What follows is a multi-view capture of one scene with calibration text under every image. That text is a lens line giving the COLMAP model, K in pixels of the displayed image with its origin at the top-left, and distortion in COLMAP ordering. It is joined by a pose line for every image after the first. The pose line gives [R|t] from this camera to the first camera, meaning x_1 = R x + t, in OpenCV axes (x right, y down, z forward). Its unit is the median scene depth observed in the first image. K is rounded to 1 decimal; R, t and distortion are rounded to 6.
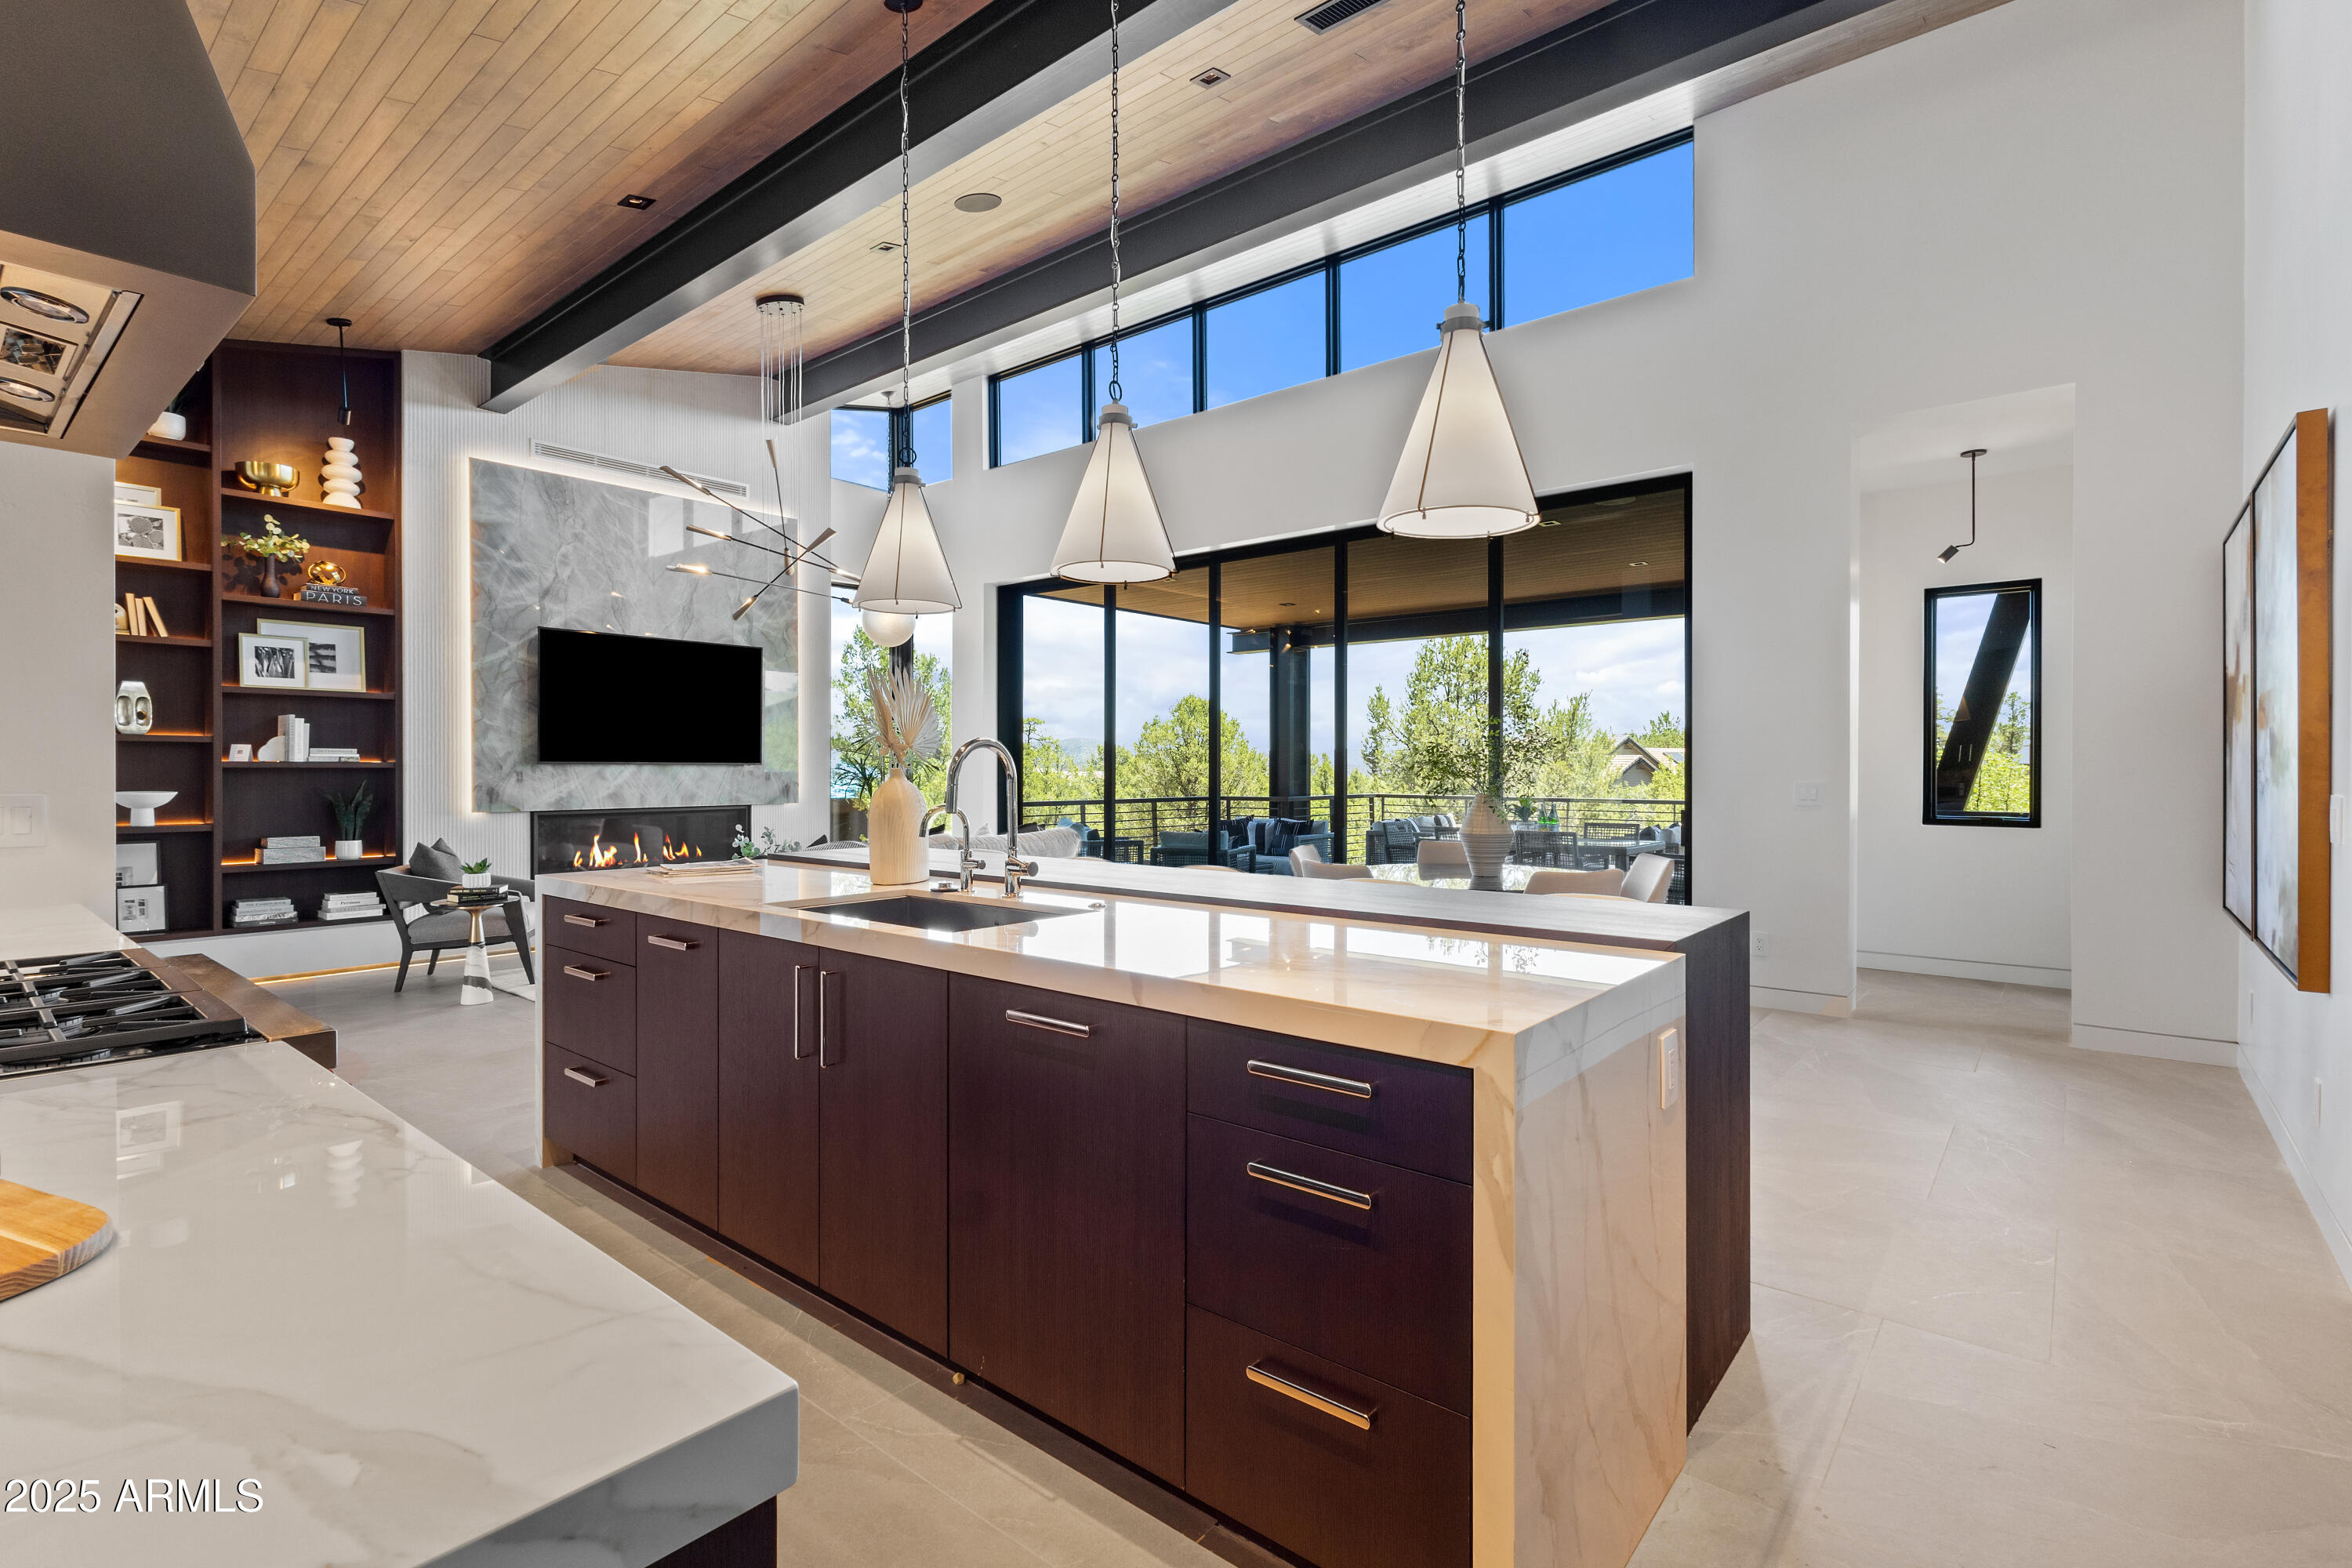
lens RADIAL K [[1092.9, 0, 1175.6], [0, 1092.9, 775.1], [0, 0, 1]] dist [0.000604, 0.000097]
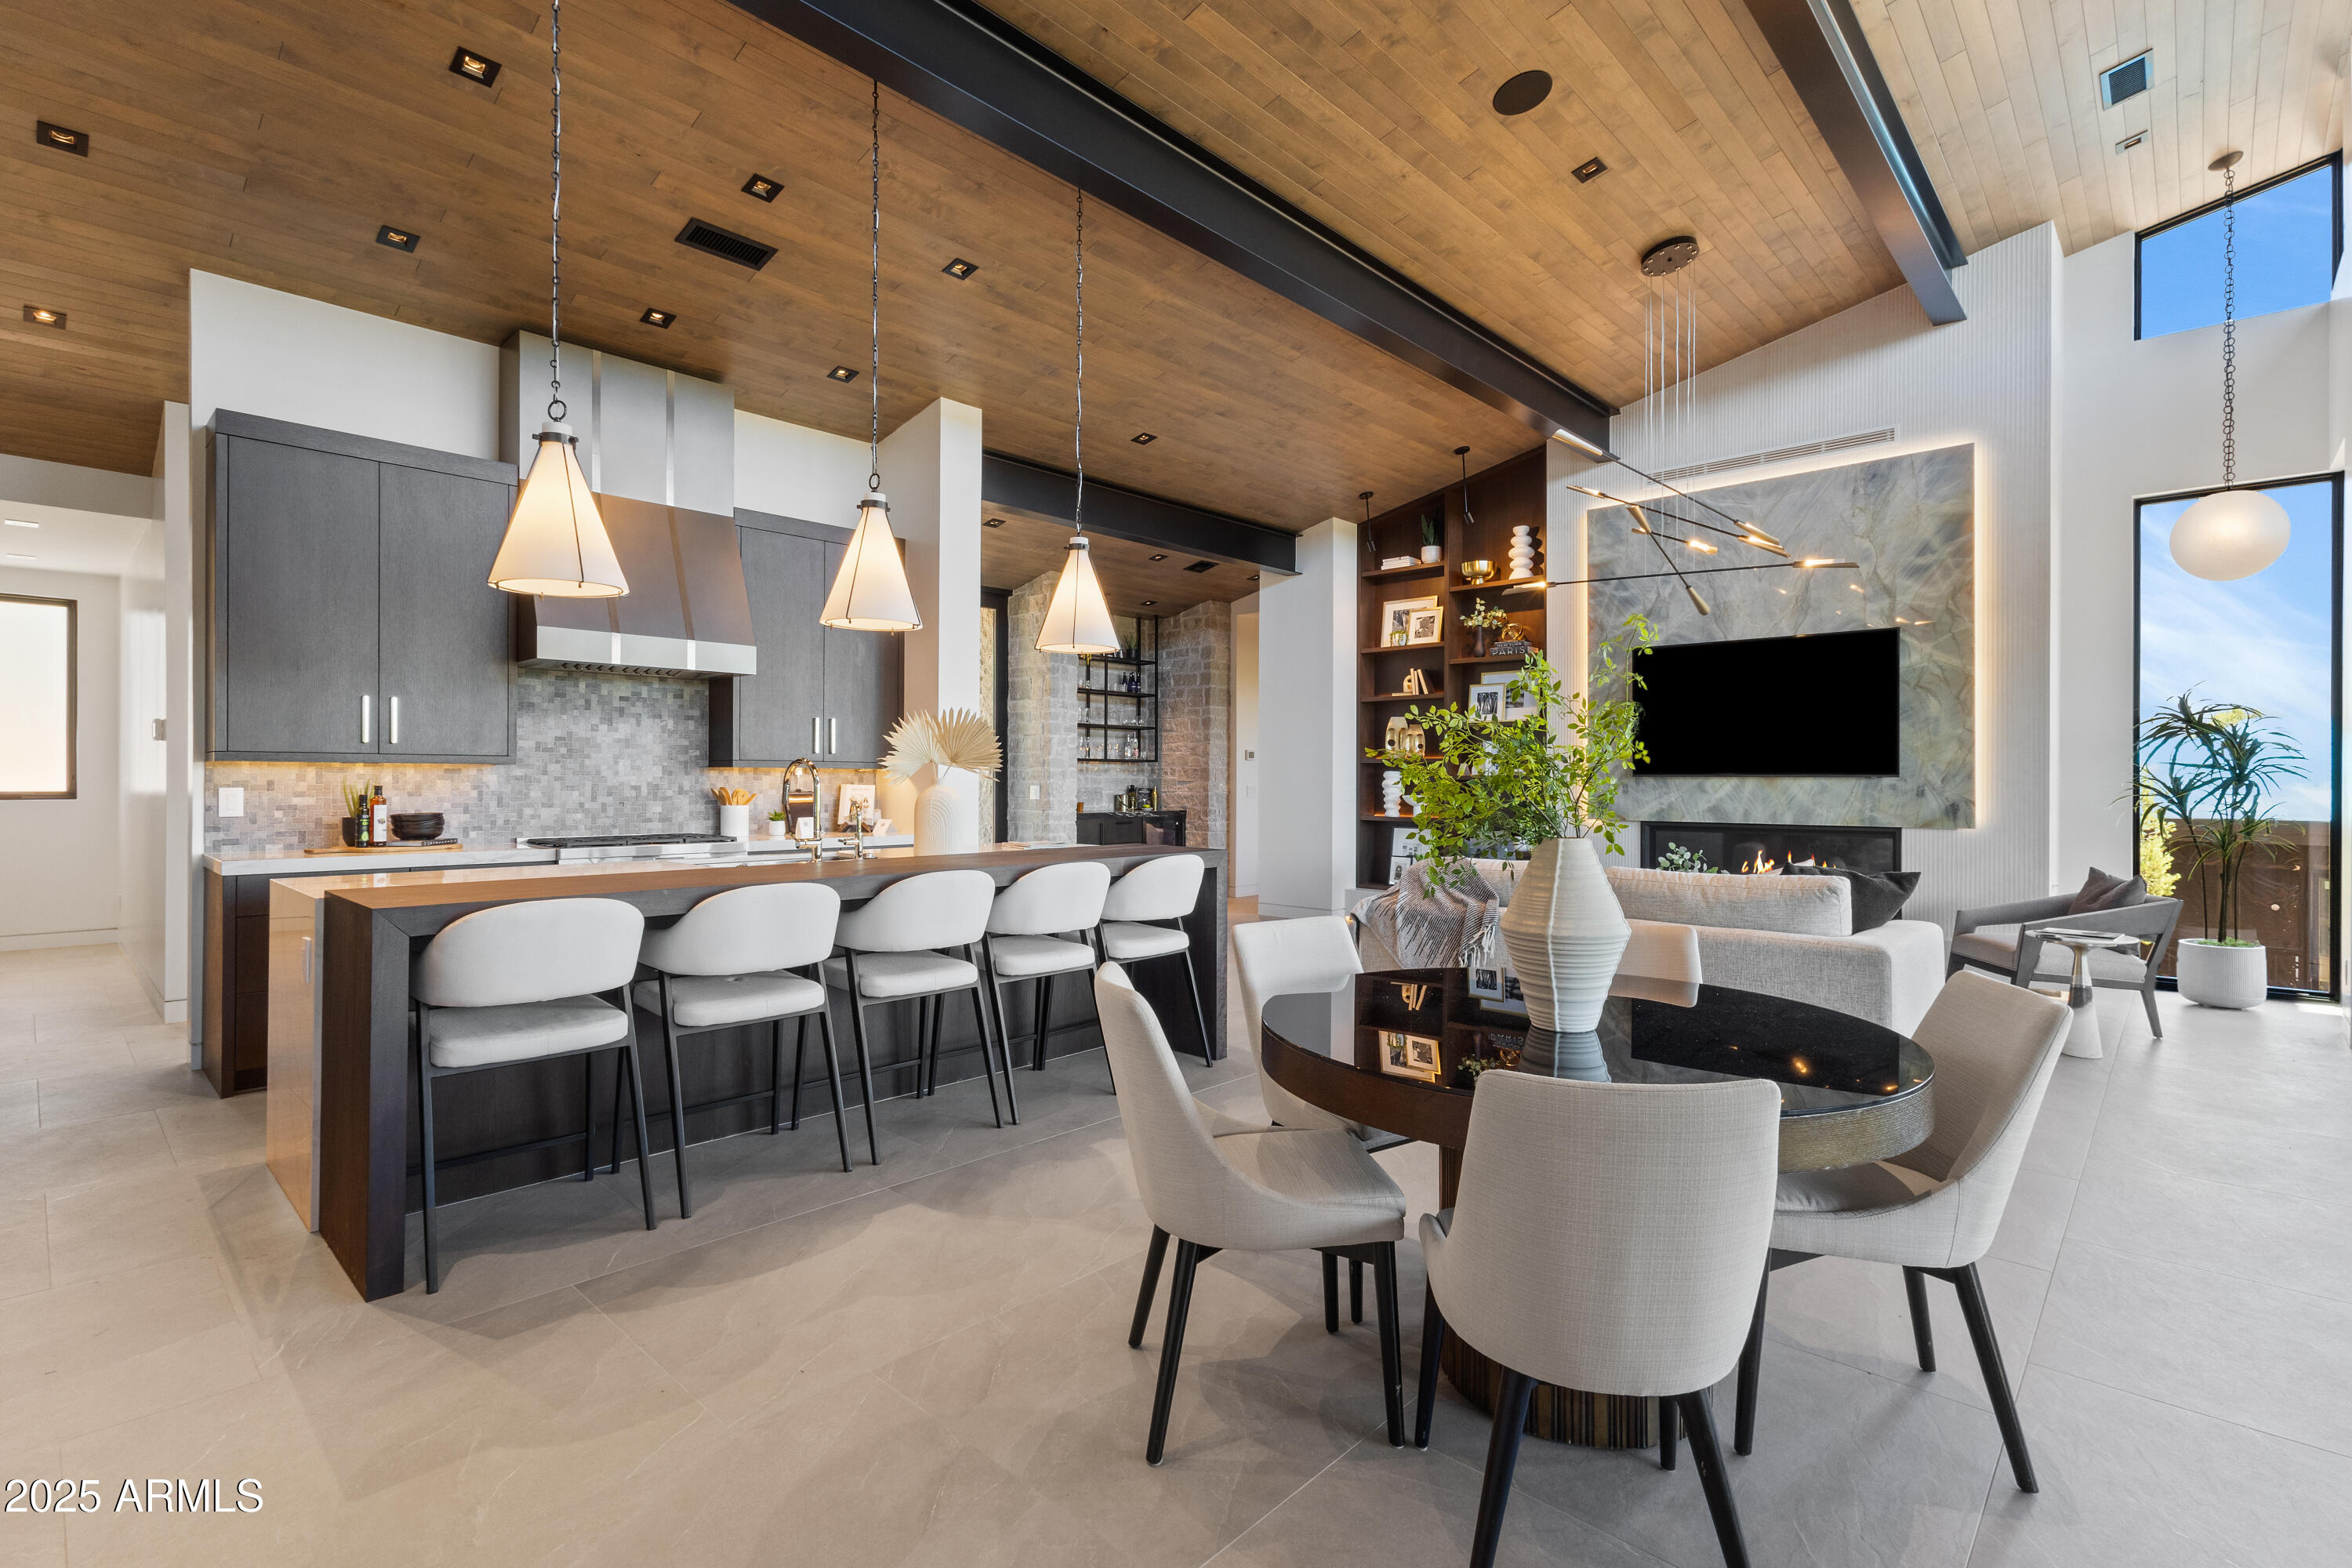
lens RADIAL K [[1092.9, 0, 1168.4], [0, 1092.9, 786.5], [0, 0, 1]] dist [0.000604, 0.000097]
pose [[-0.061498, 0.002755, -0.998103, 0.510987], [-0.010797, 0.999936, 0.003425, 0.000659], [0.998049, 0.010987, -0.061465, 0.611935]]
